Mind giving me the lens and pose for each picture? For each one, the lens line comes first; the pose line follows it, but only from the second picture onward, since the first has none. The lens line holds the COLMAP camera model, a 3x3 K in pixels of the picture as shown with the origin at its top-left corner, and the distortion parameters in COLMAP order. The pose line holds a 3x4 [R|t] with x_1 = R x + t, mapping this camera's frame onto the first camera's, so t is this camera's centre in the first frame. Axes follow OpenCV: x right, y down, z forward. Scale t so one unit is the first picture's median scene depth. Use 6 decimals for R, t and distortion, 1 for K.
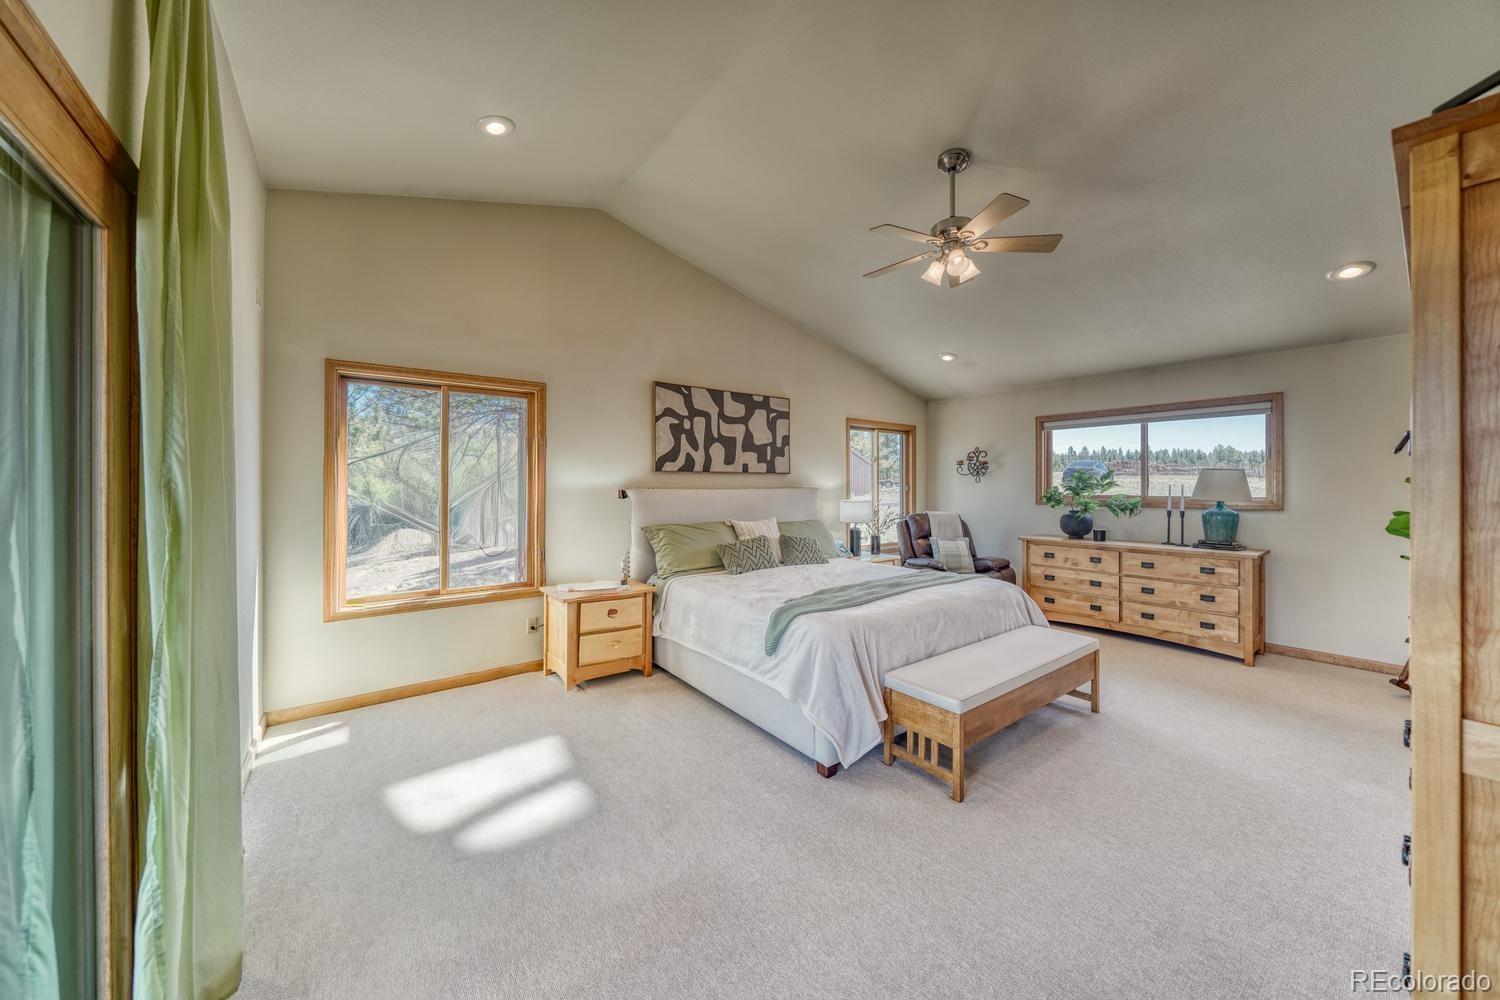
lens RADIAL K [[516.3, 0, 744.0], [0, 516.3, 488.9], [0, 0, 1]] dist [-0.010592, 0.000953]
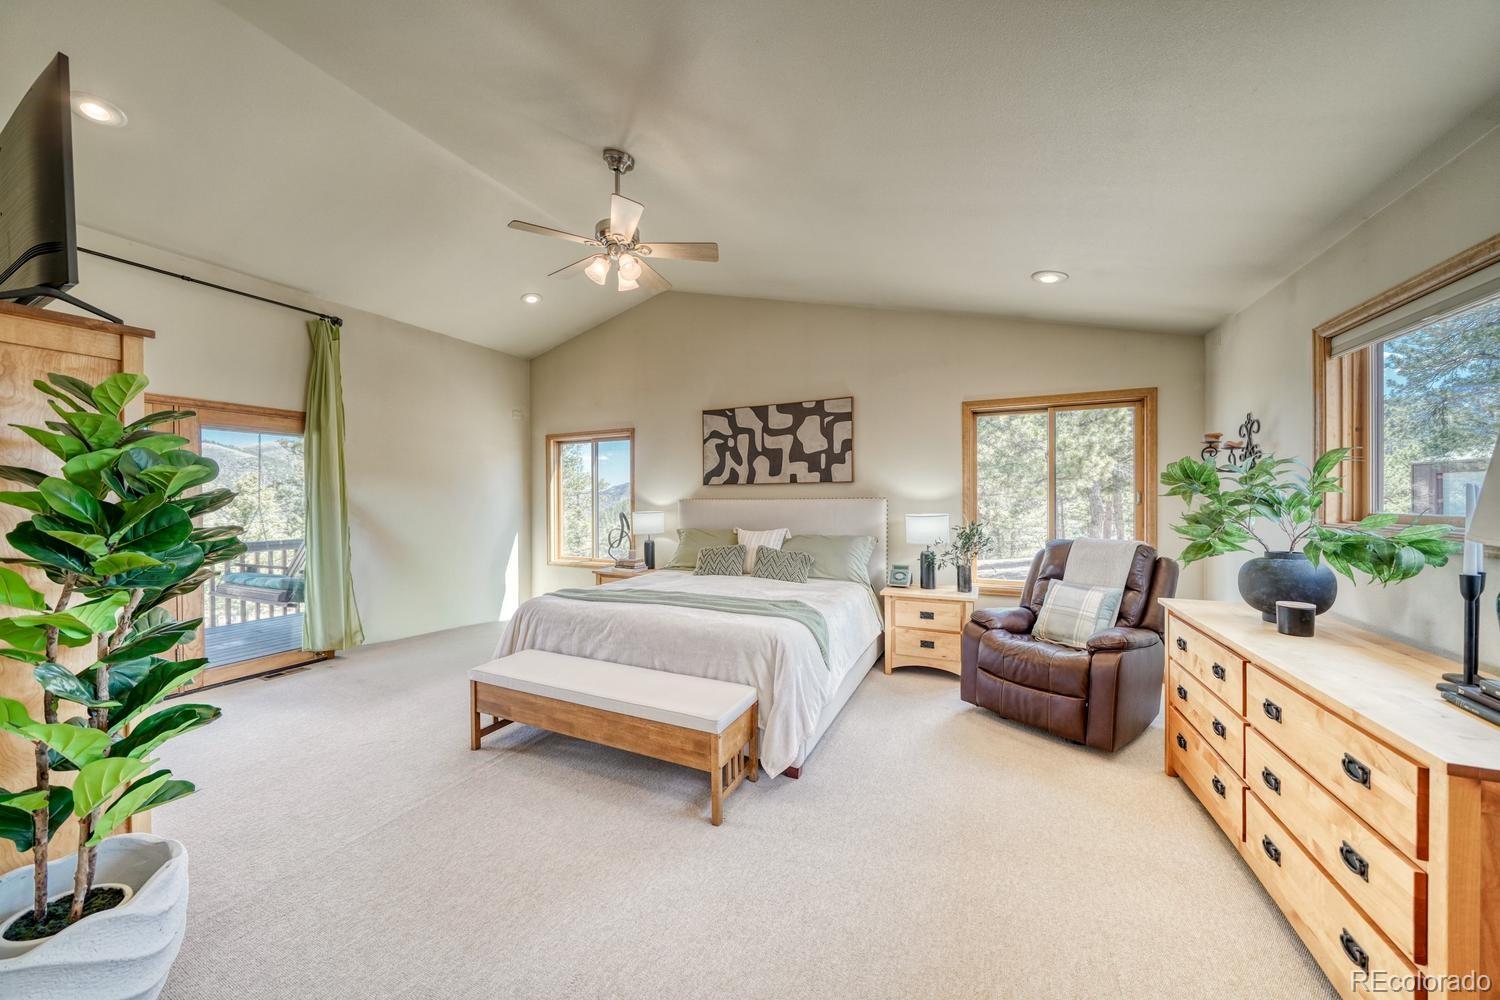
lens RADIAL K [[516.3, 0, 741.7], [0, 516.3, 503.2], [0, 0, 1]] dist [-0.010592, 0.000953]
pose [[0.470572, 0.005896, -0.882342, 0.853022], [-0.000057, 0.999978, 0.006652, 0.000663], [0.882361, -0.003080, 0.470562, 0.461533]]
